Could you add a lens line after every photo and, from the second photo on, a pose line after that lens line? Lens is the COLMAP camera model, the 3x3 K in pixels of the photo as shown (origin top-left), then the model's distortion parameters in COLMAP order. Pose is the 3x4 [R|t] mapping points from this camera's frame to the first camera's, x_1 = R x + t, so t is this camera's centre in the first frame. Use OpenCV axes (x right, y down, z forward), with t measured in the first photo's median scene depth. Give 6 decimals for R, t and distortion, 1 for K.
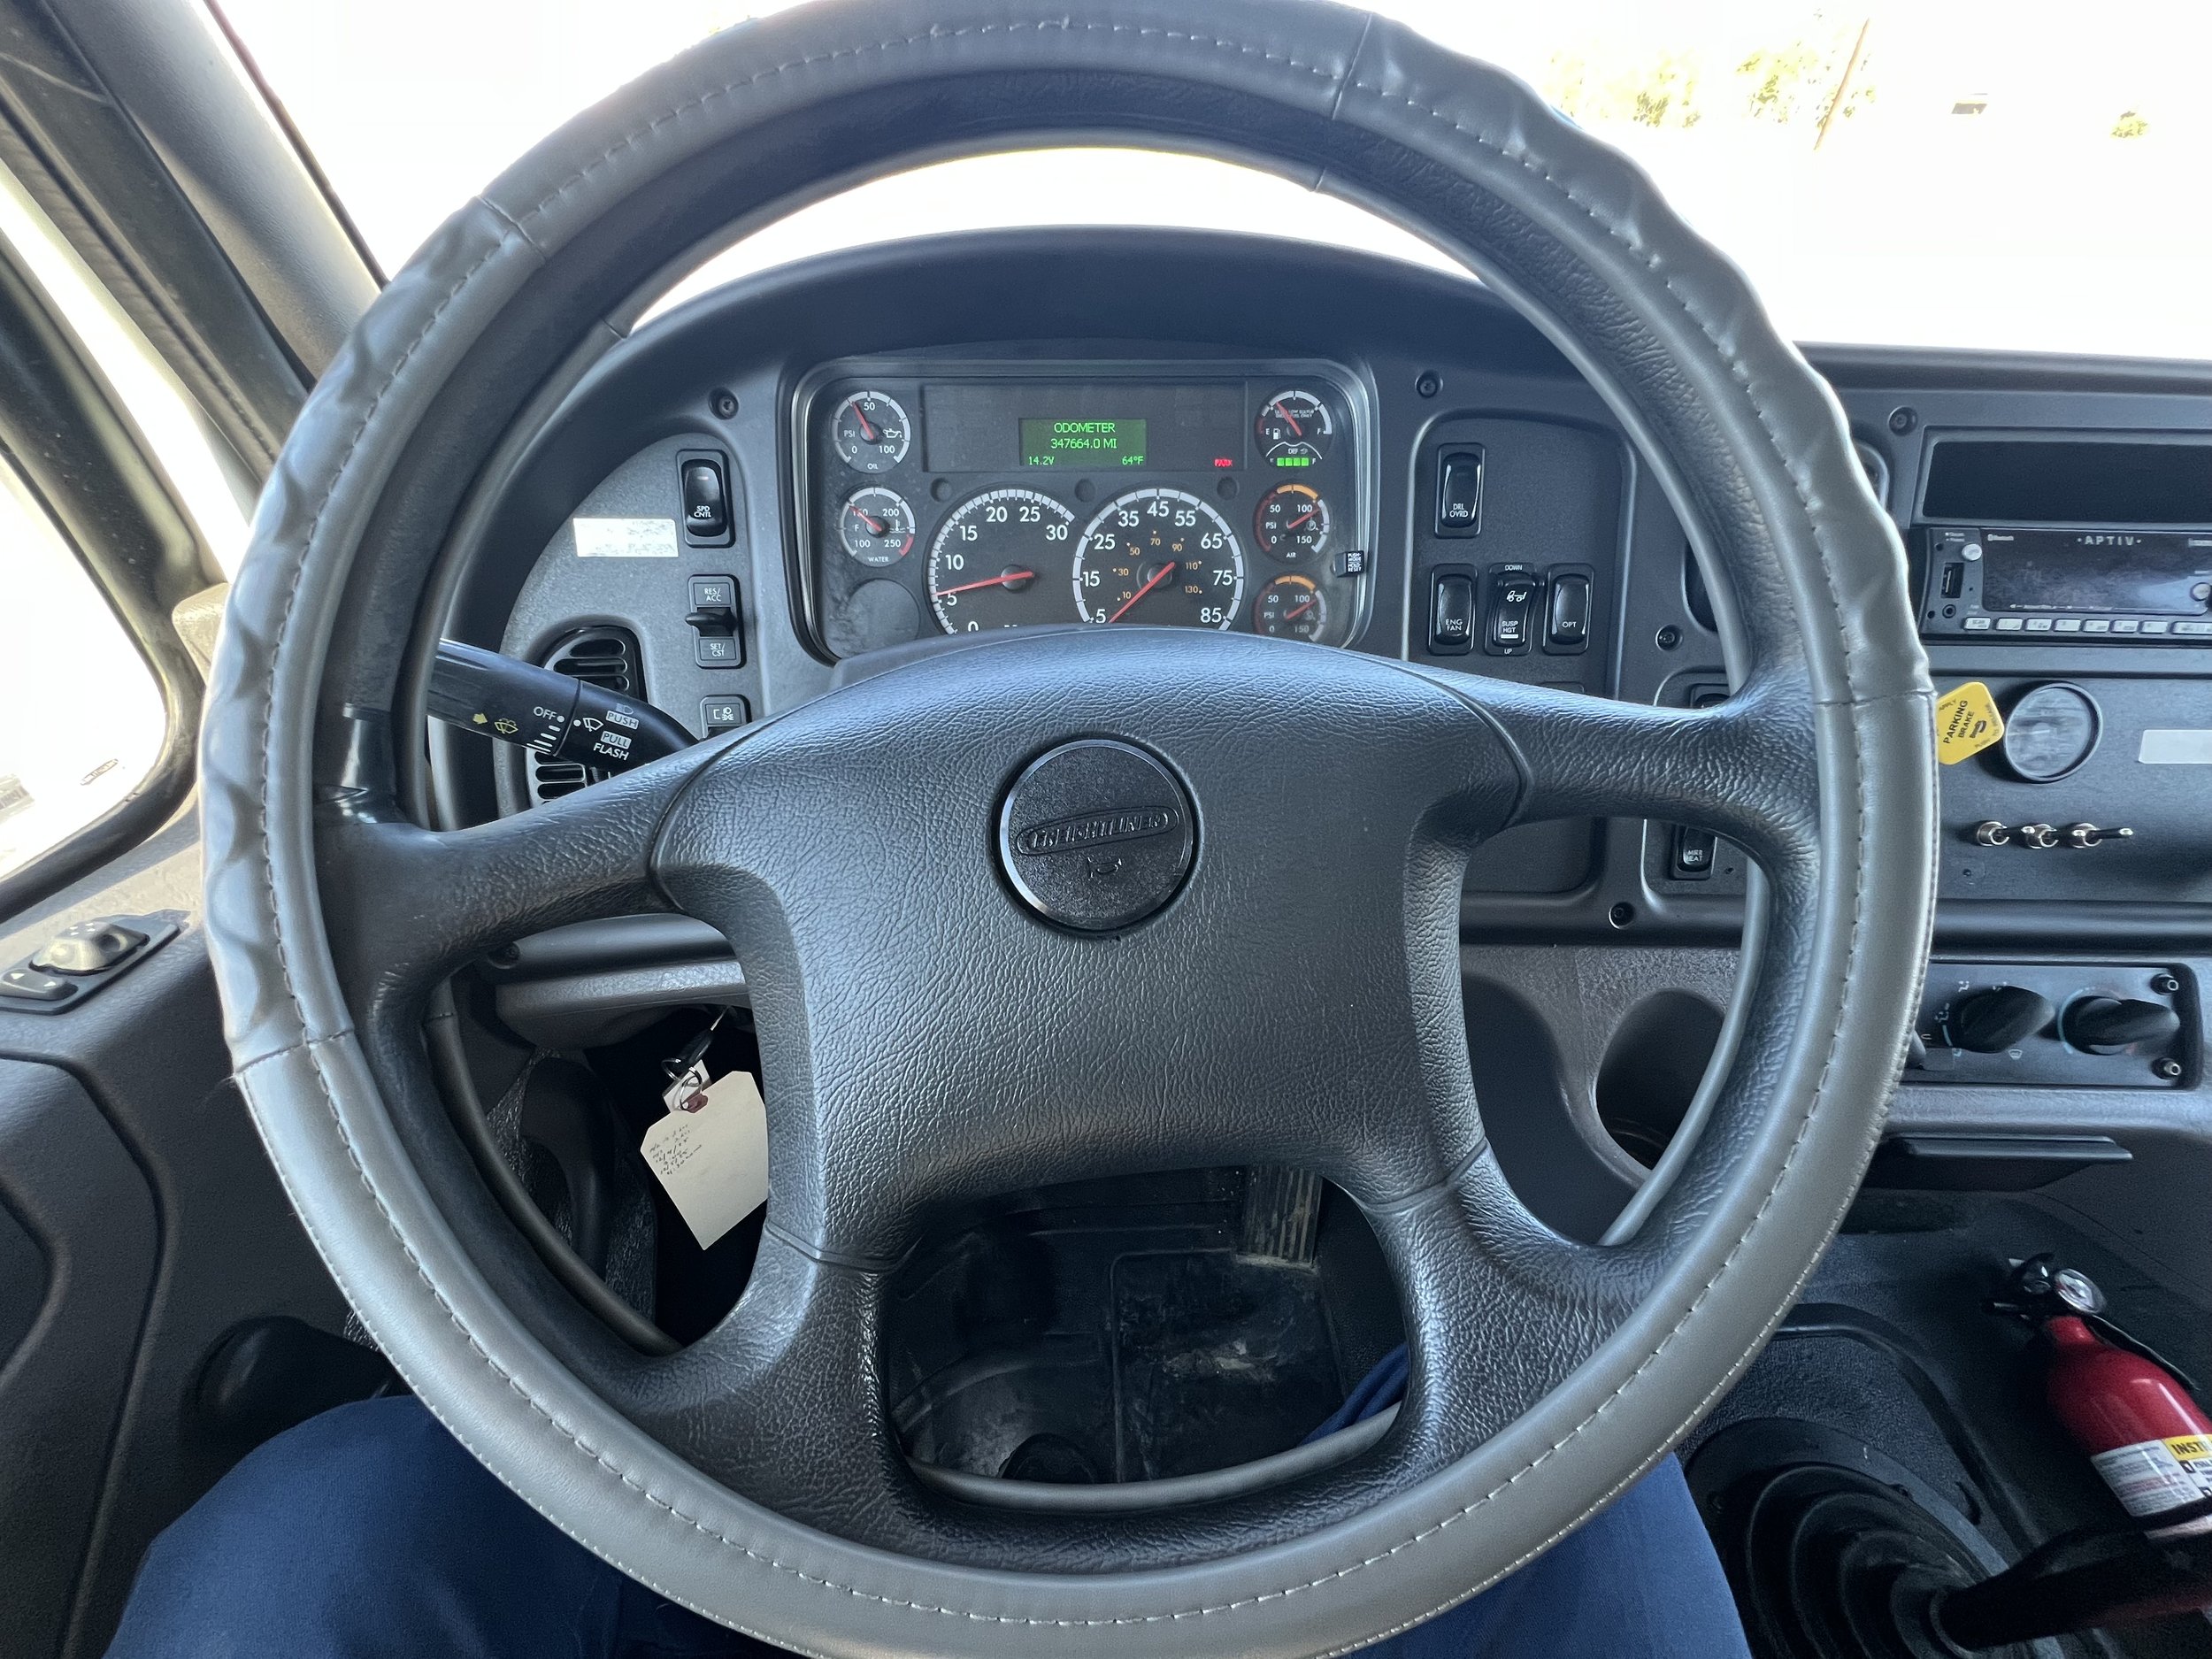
lens RADIAL K [[881.8, 0, 1106.0], [0, 881.8, 831.2], [0, 0, 1]] dist [0.001121, -0.000011]
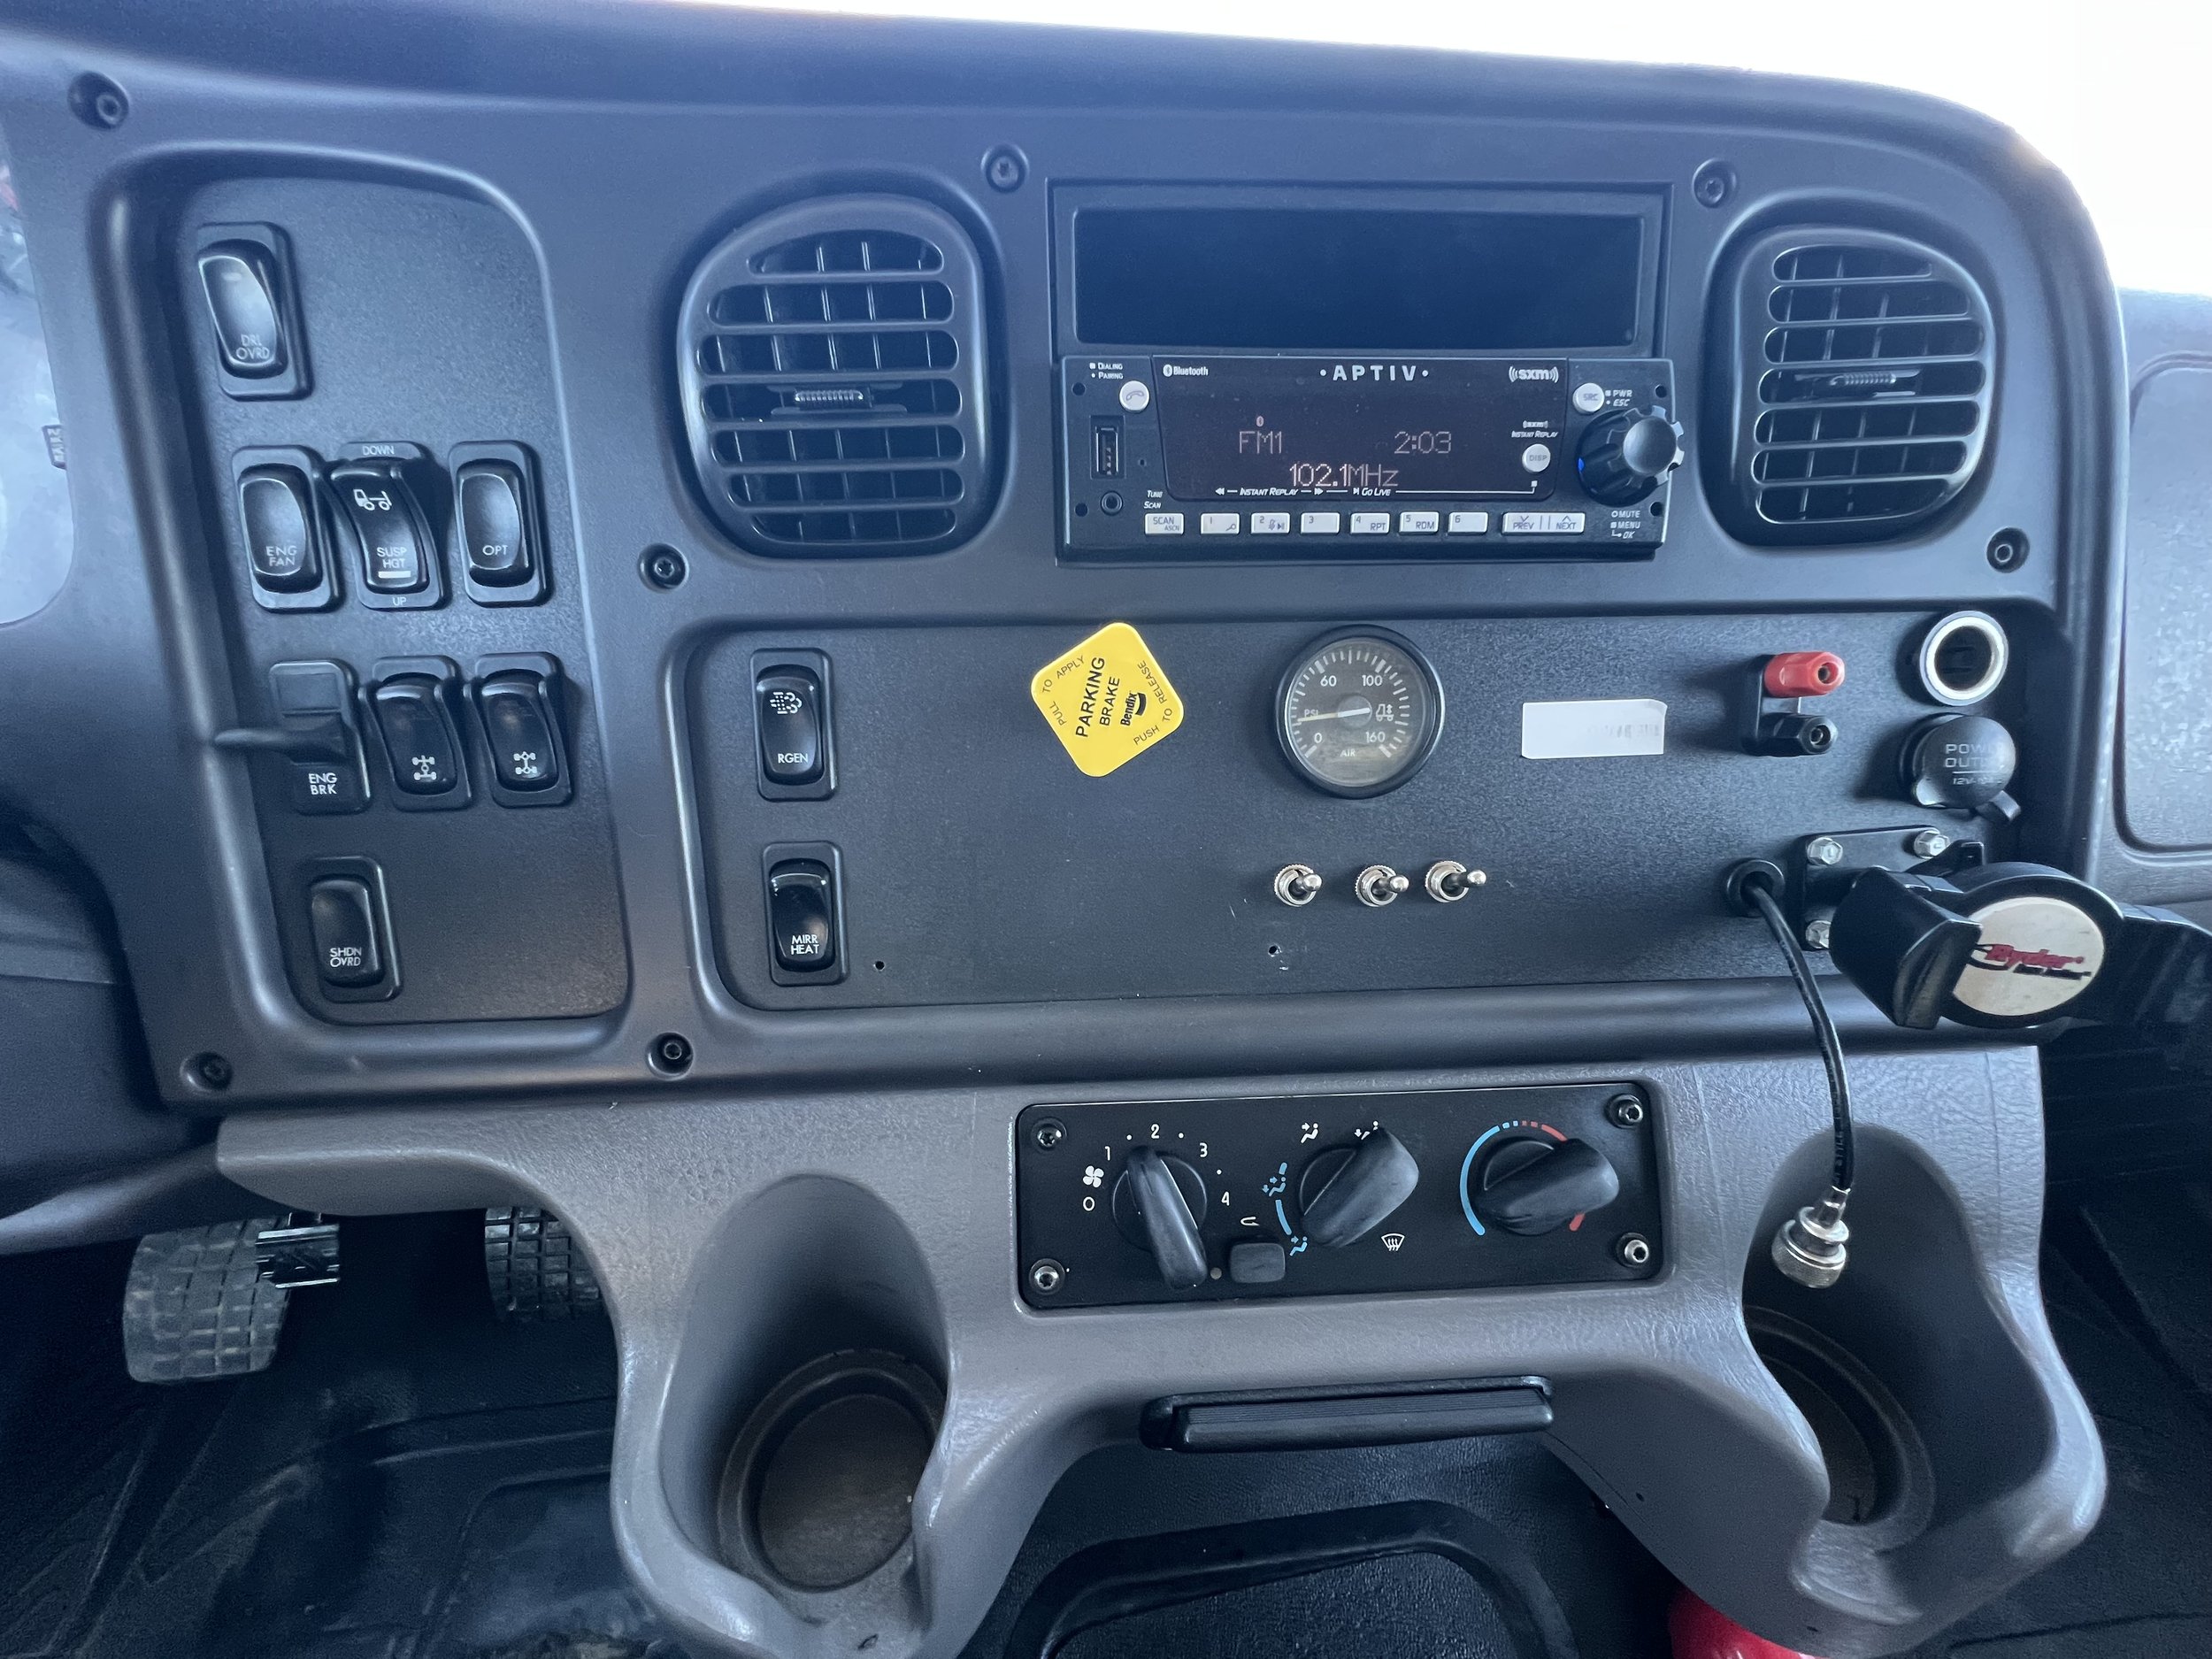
lens RADIAL K [[881.8, 0, 1106.0], [0, 881.8, 831.2], [0, 0, 1]] dist [0.001121, -0.000011]
pose [[0.997872, -0.041560, 0.050236, 0.913642], [0.042803, 0.998797, -0.023908, -0.026714], [-0.049182, 0.026007, 0.998451, 0.442876]]
